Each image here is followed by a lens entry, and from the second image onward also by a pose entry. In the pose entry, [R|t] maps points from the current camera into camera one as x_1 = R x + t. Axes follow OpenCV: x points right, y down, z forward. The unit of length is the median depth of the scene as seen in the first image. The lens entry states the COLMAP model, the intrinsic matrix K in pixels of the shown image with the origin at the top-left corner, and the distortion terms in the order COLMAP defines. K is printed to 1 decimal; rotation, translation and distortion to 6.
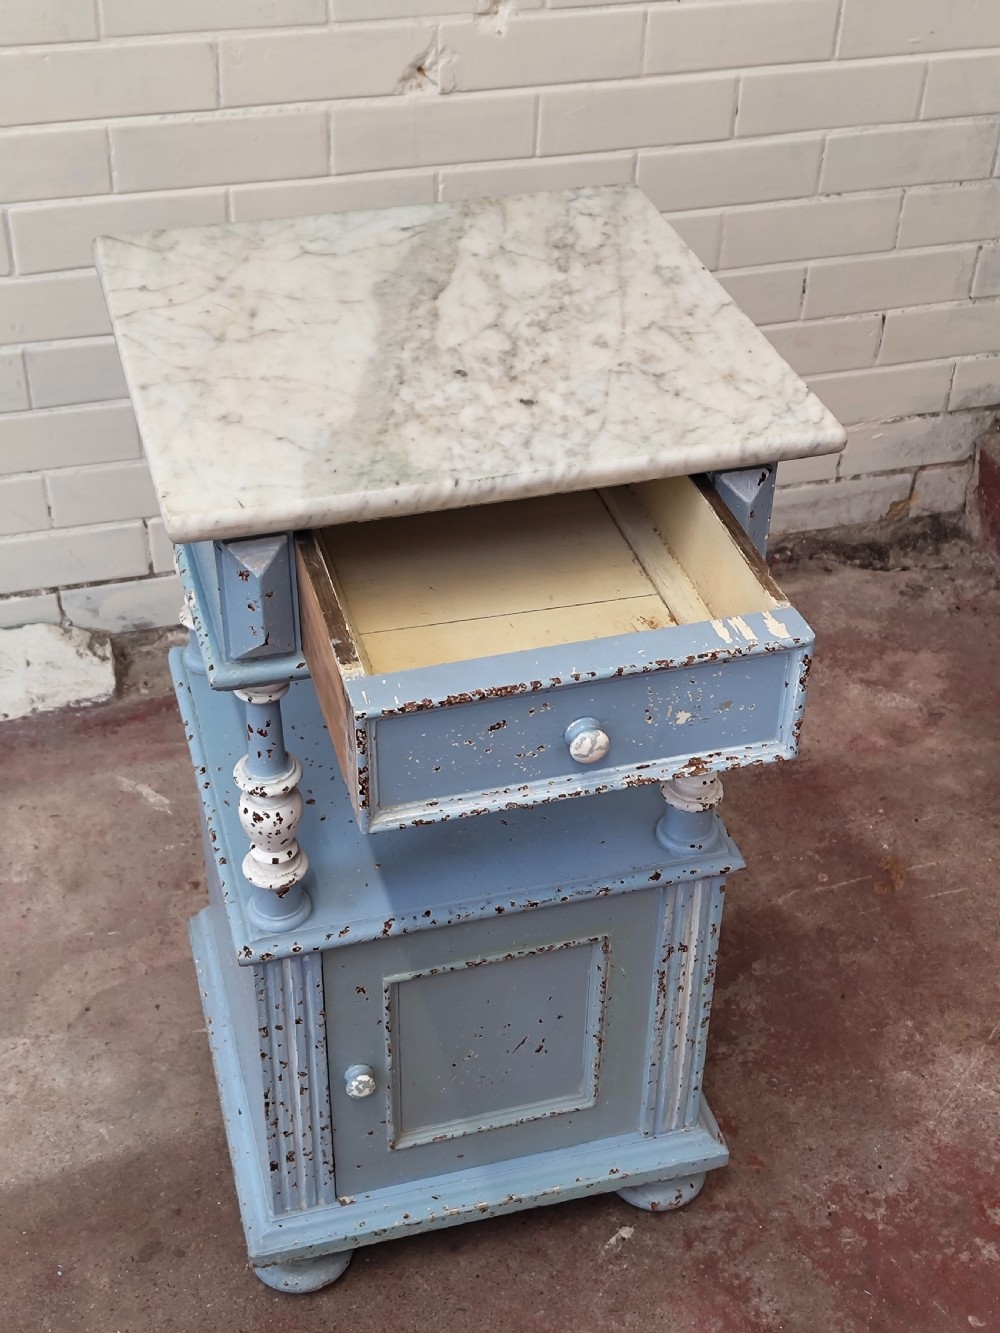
lens RADIAL K [[1844.2, 0, 499.9], [0, 1844.2, 672.0], [0, 0, 1]] dist [0.164814, -0.641221]
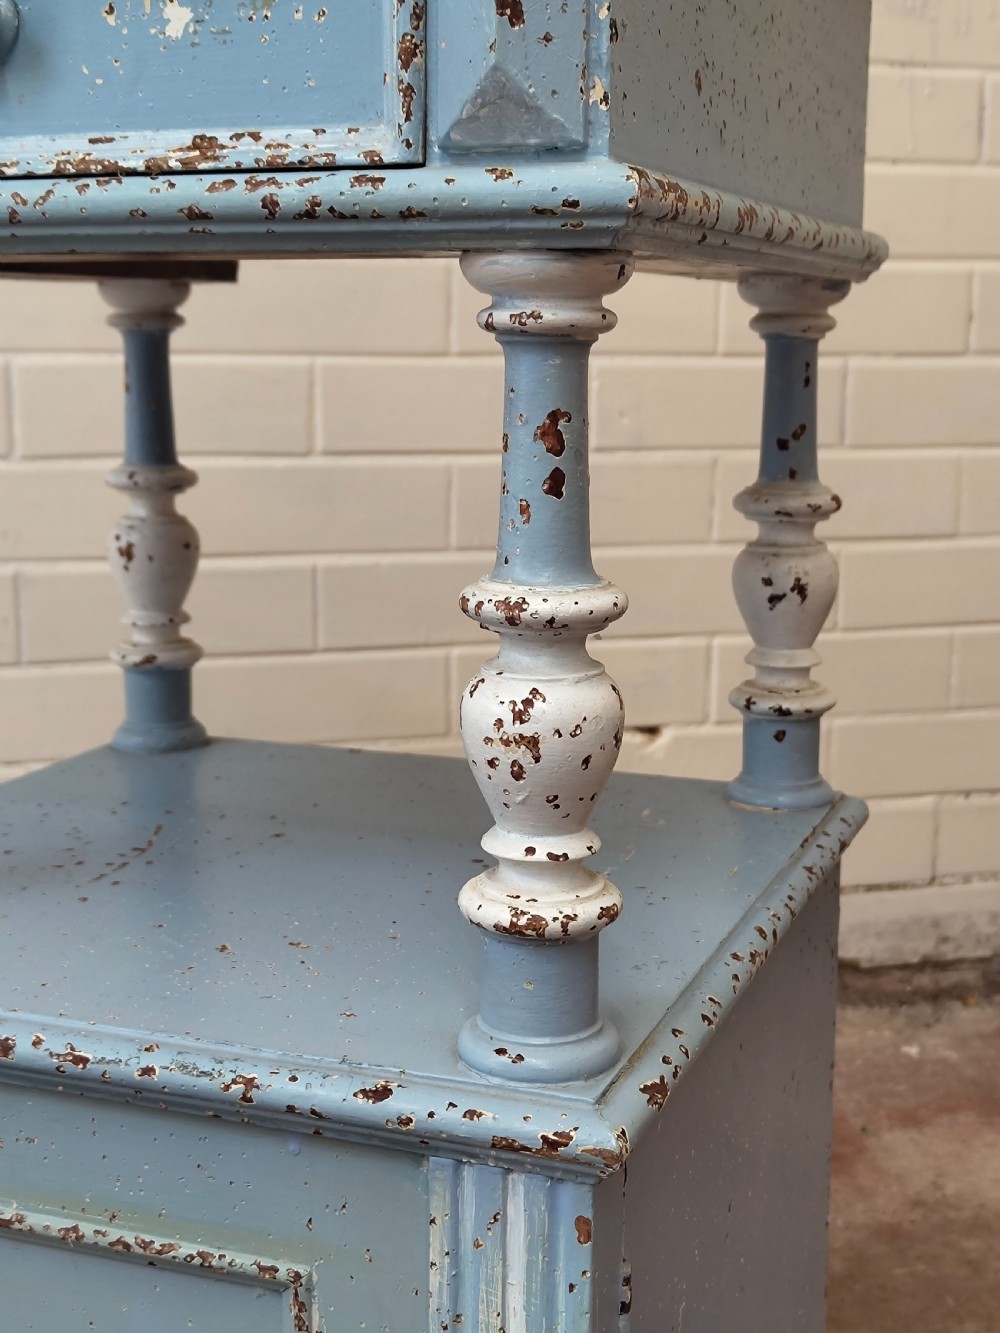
lens RADIAL K [[1861.0, 0, 519.1], [0, 1861.0, 673.5], [0, 0, 1]] dist [0.162561, -0.688526]
pose [[0.809701, 0.096647, -0.578830, 0.324476], [-0.348545, 0.872731, -0.341845, 0.158589], [0.472124, 0.478540, 0.740336, 0.701161]]
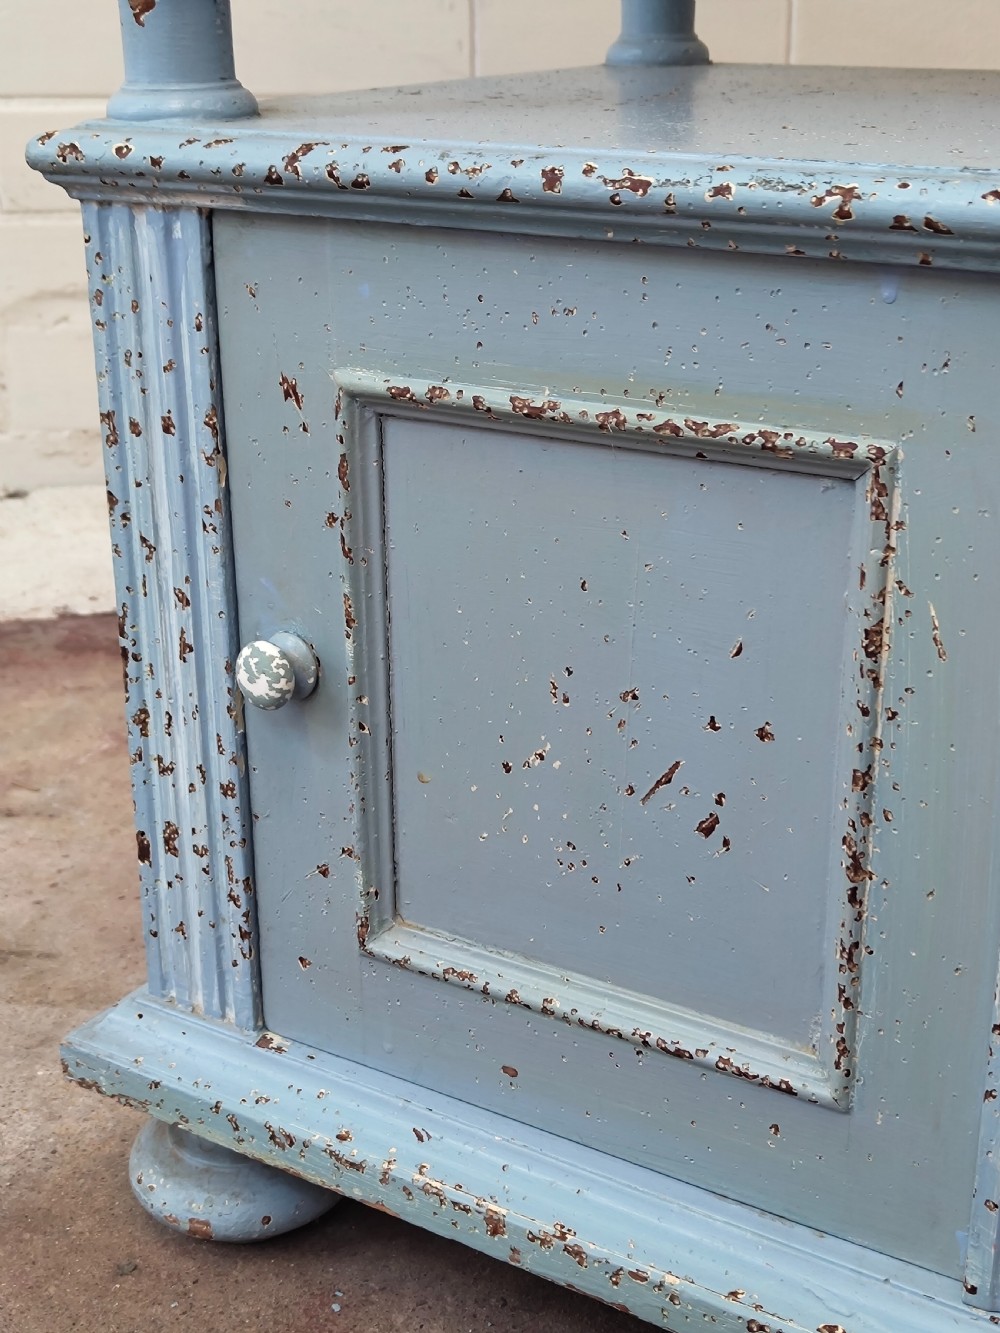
lens RADIAL K [[1850.9, 0, 521.6], [0, 1850.9, 668.7], [0, 0, 1]] dist [0.179296, -0.775604]
pose [[0.672807, 0.247402, -0.697225, 0.268263], [-0.434292, 0.895037, -0.101489, 0.250954], [0.598934, 0.371082, 0.709631, 0.772693]]
